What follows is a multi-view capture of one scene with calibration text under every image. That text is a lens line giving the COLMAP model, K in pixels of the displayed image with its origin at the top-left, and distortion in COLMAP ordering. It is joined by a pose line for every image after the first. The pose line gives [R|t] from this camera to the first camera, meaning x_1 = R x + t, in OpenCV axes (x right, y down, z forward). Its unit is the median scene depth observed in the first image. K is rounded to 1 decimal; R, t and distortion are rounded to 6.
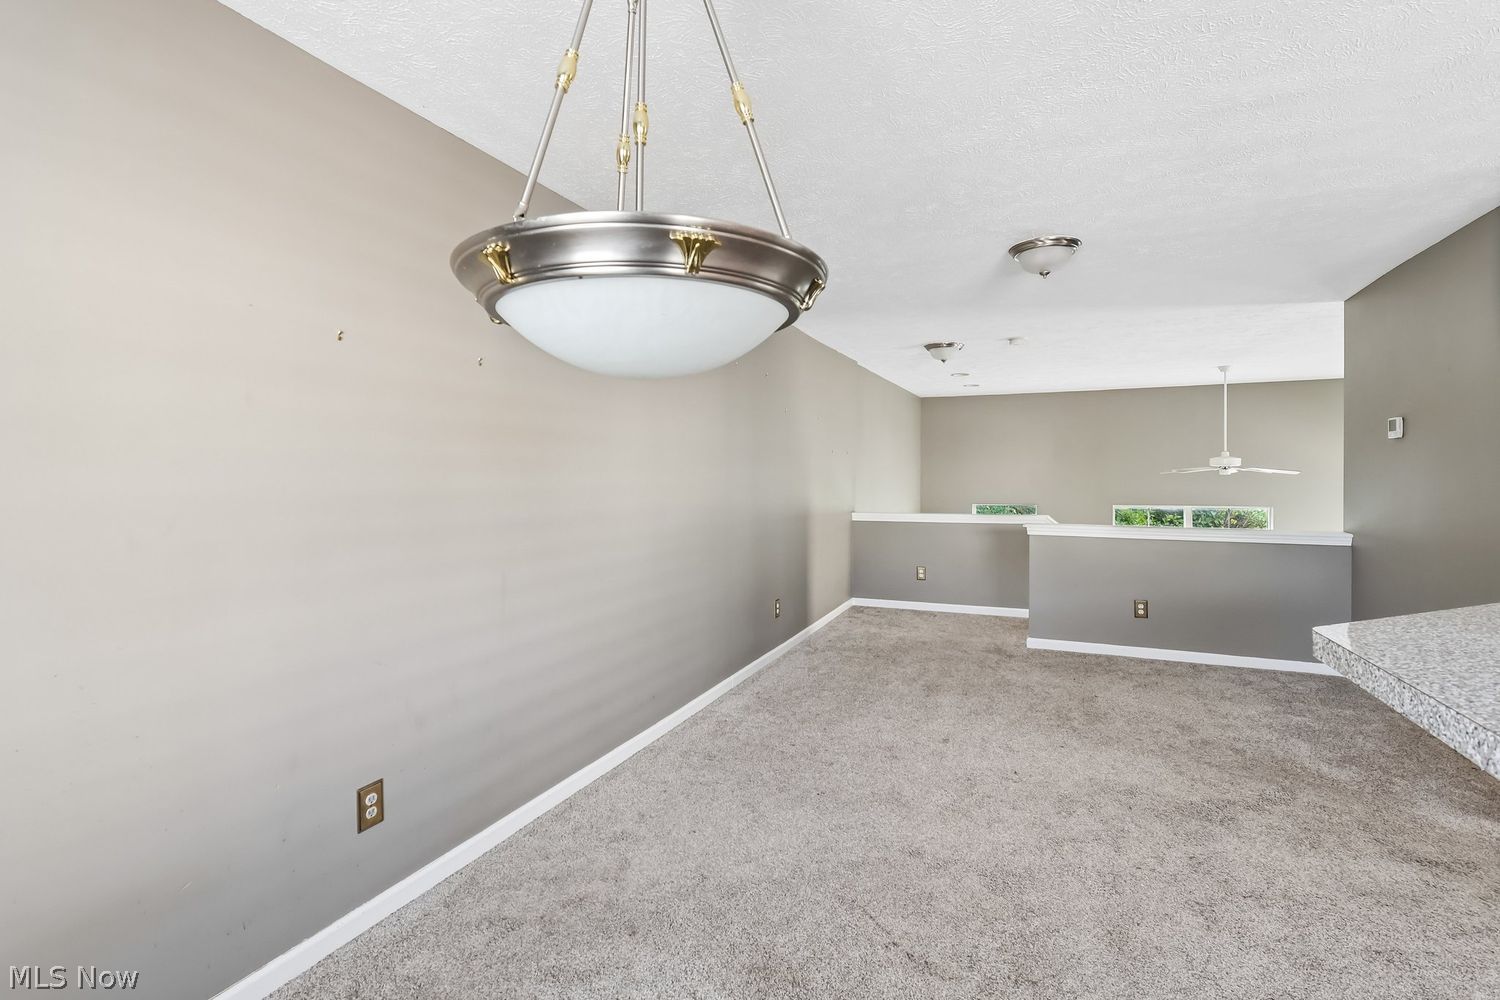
lens RADIAL K [[708.2, 0, 748.3], [0, 708.2, 476.1], [0, 0, 1]] dist [0.003338, 0.000645]
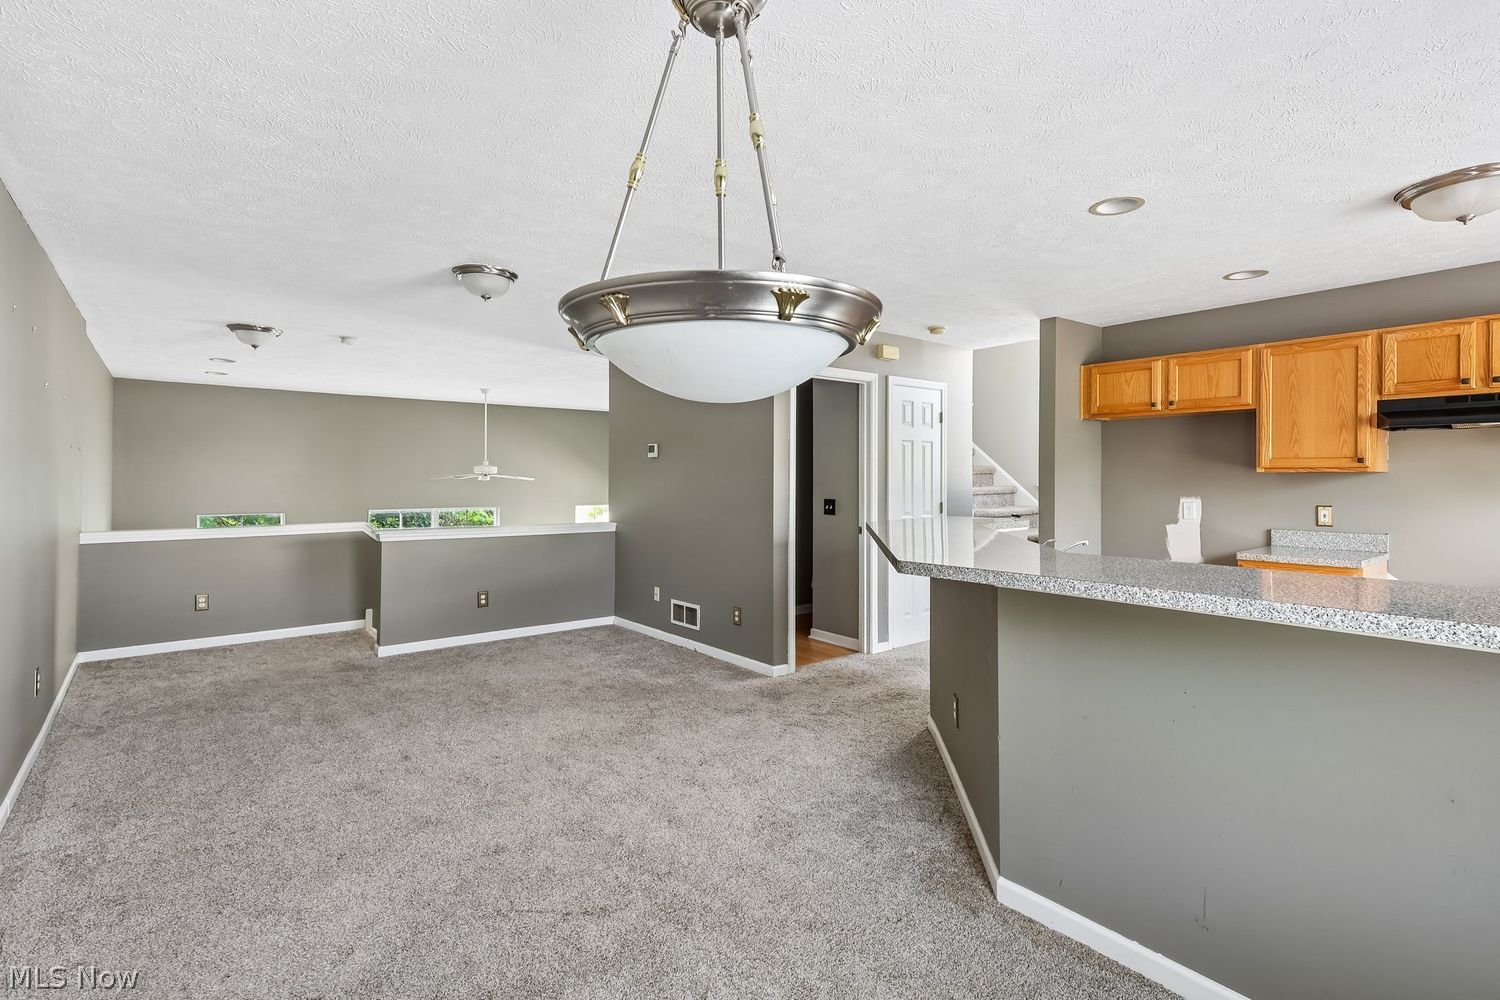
lens RADIAL K [[700.3, 0, 752.8], [0, 700.3, 476.9], [0, 0, 1]] dist [0.014759, 0.000496]
pose [[0.457505, 0.006494, 0.889183, -0.250666], [-0.001541, 0.999978, -0.006511, -0.002004], [-0.889206, 0.001608, 0.457504, 0.099619]]
